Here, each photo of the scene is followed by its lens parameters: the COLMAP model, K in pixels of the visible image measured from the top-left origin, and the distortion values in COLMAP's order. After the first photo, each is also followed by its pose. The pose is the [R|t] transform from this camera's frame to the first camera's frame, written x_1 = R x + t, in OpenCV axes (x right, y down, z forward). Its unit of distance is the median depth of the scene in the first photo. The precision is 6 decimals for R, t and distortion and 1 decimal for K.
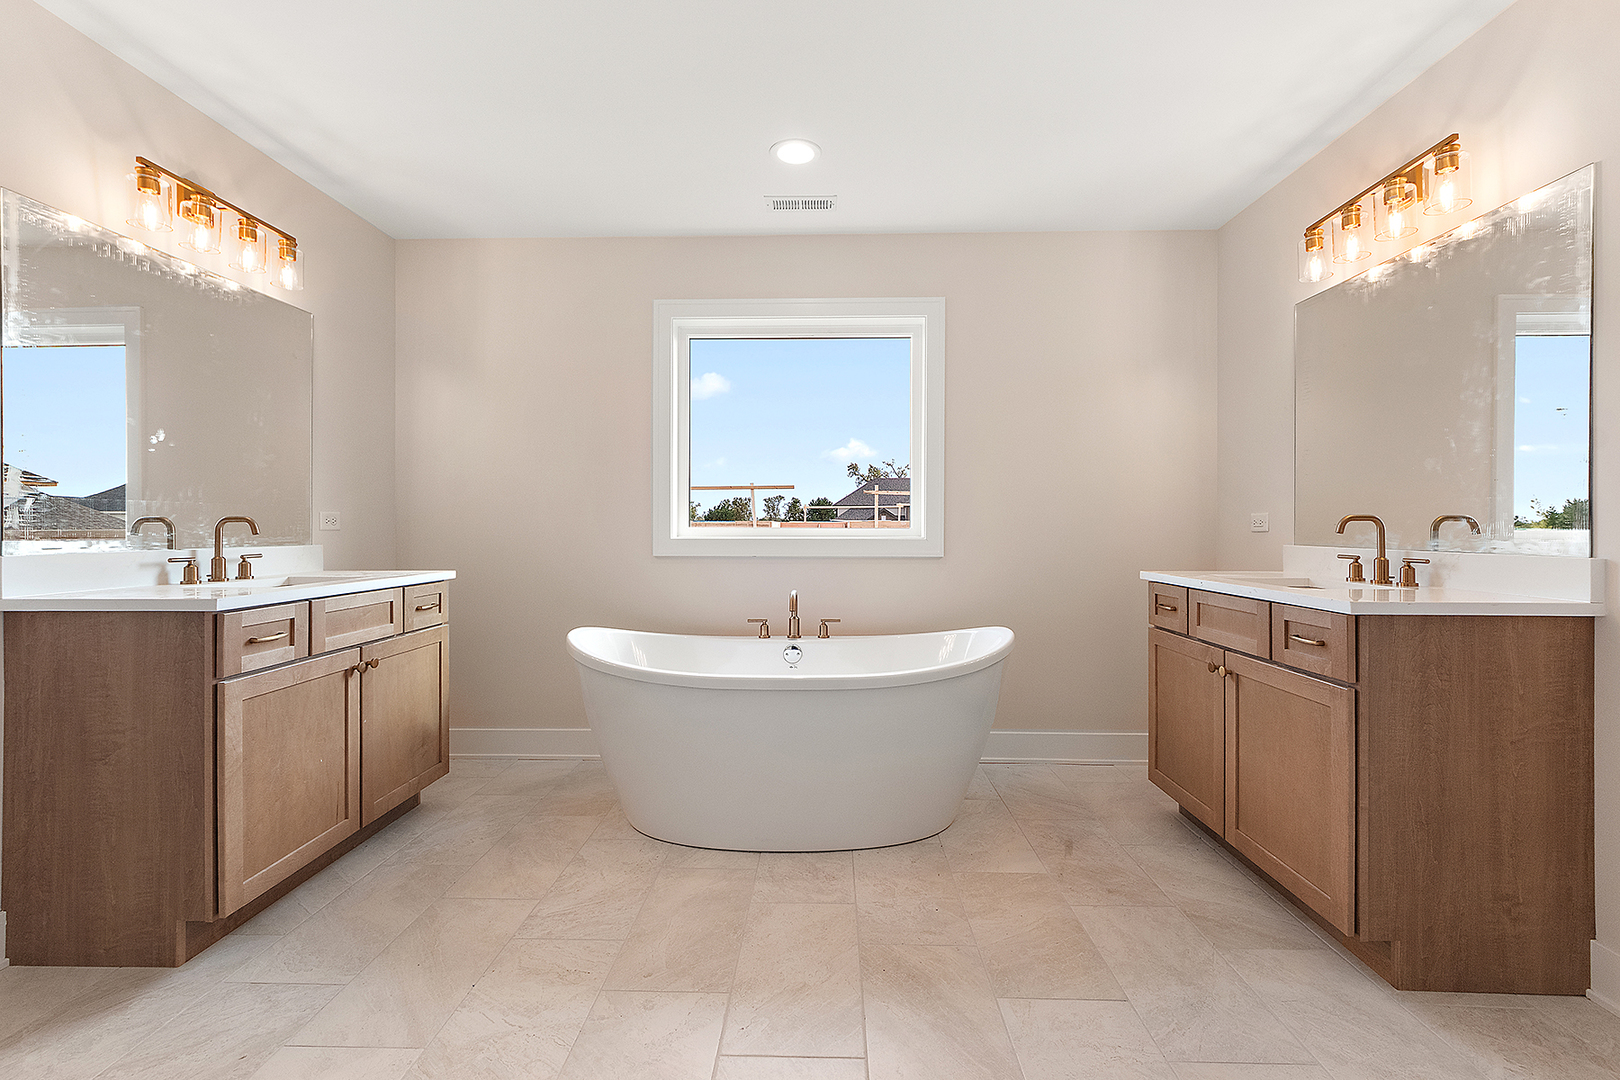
lens RADIAL K [[723.7, 0, 816.3], [0, 723.7, 523.6], [0, 0, 1]] dist [0.000810, 0.001773]
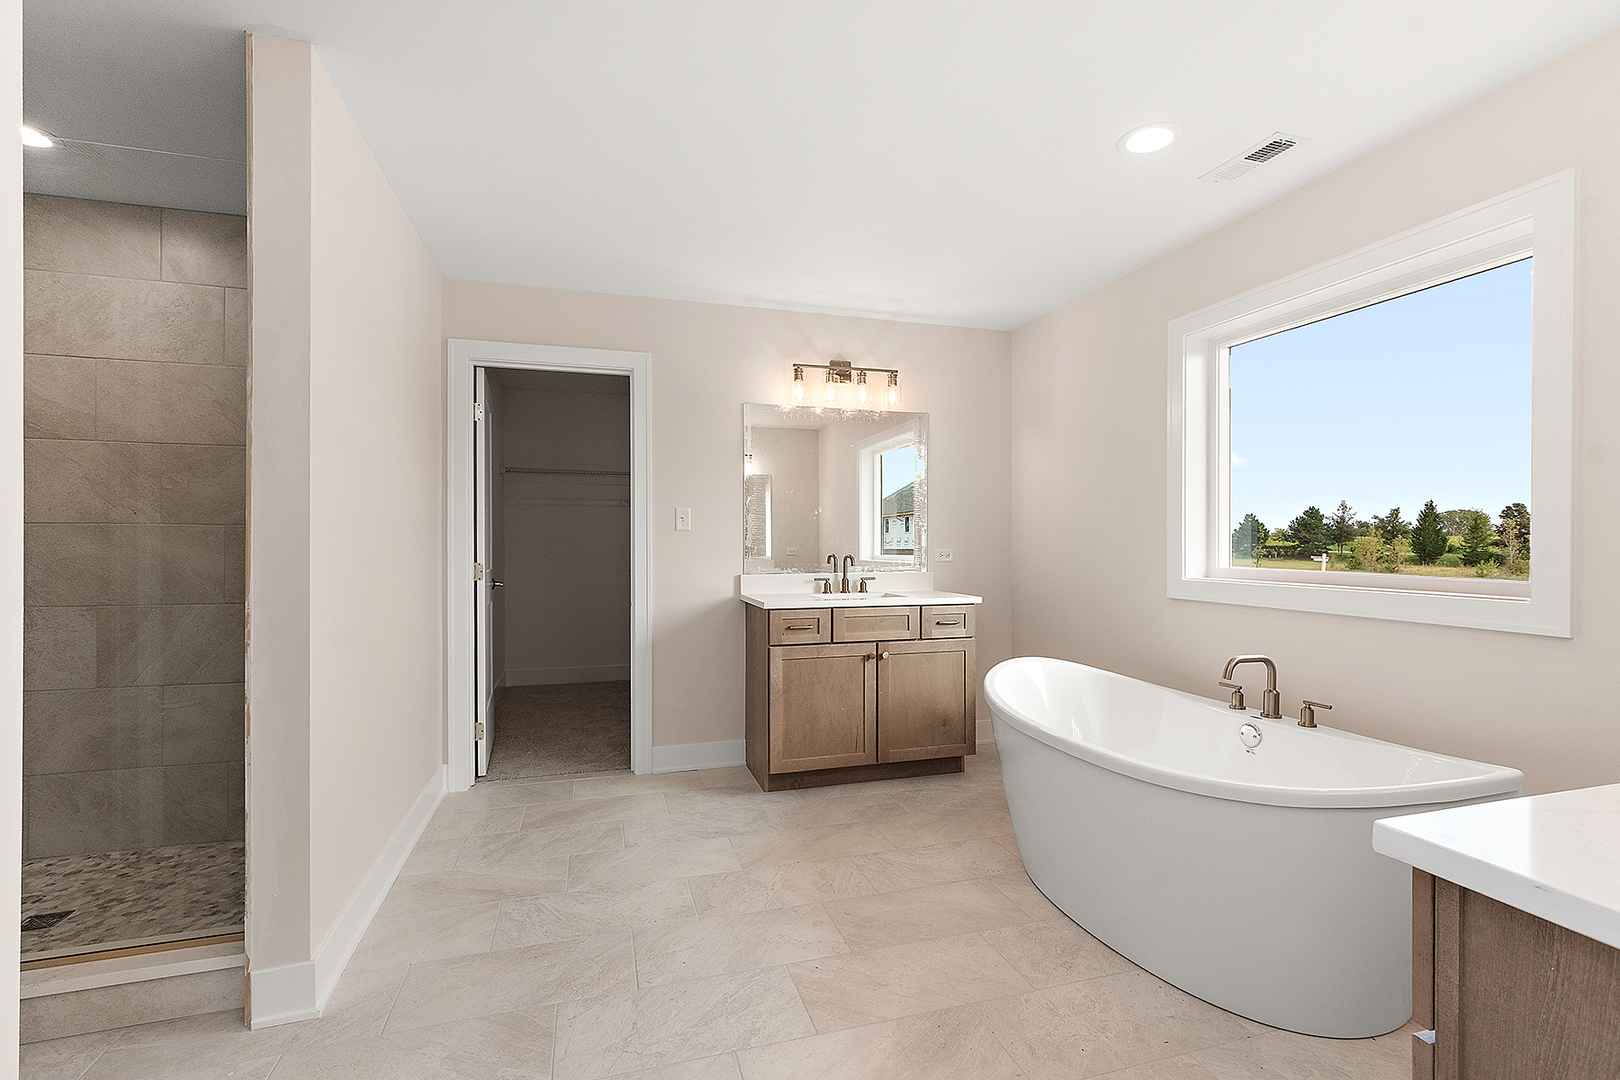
lens RADIAL K [[723.7, 0, 802.7], [0, 723.7, 542.2], [0, 0, 1]] dist [0.000810, 0.001773]
pose [[0.308881, 0.002777, -0.951097, 0.762867], [0.001955, 0.999992, 0.003555, -0.045205], [0.951099, -0.002957, 0.308873, 0.395280]]
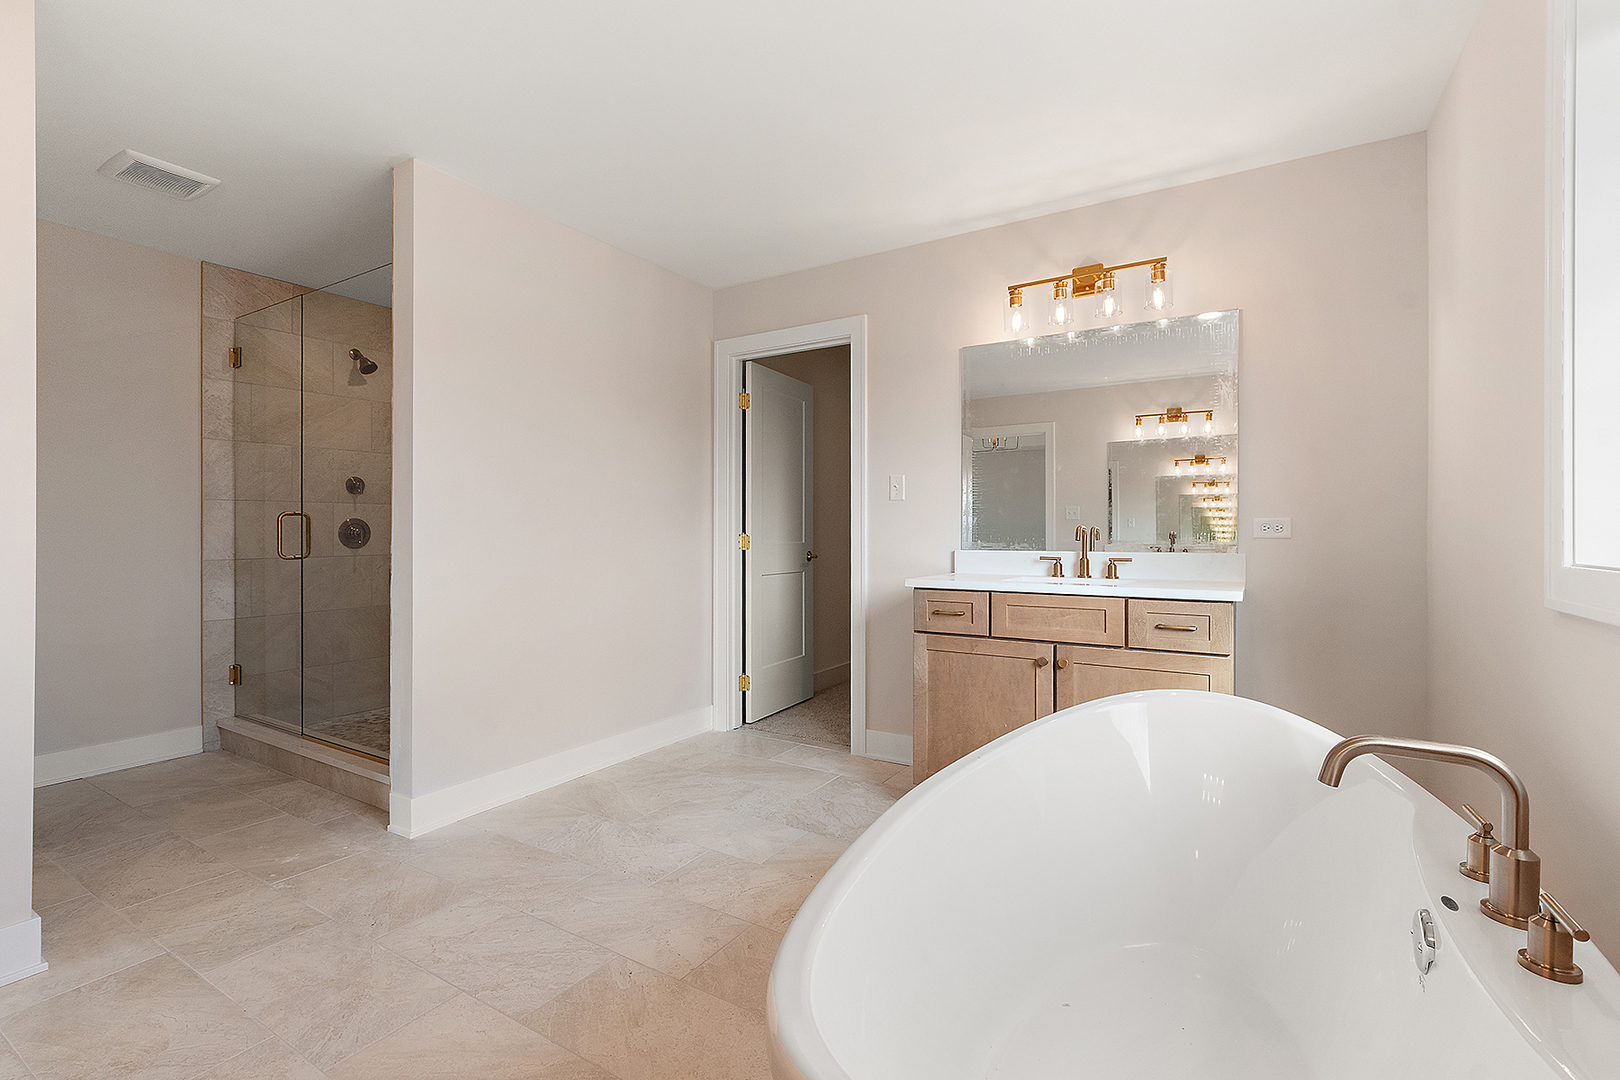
lens RADIAL K [[723.7, 0, 807.8], [0, 723.7, 534.0], [0, 0, 1]] dist [0.000810, 0.001773]
pose [[-0.505753, 0.004249, -0.862668, 0.507874], [0.004117, 0.999988, 0.002512, -0.000783], [0.862668, -0.002281, -0.505765, 1.248477]]
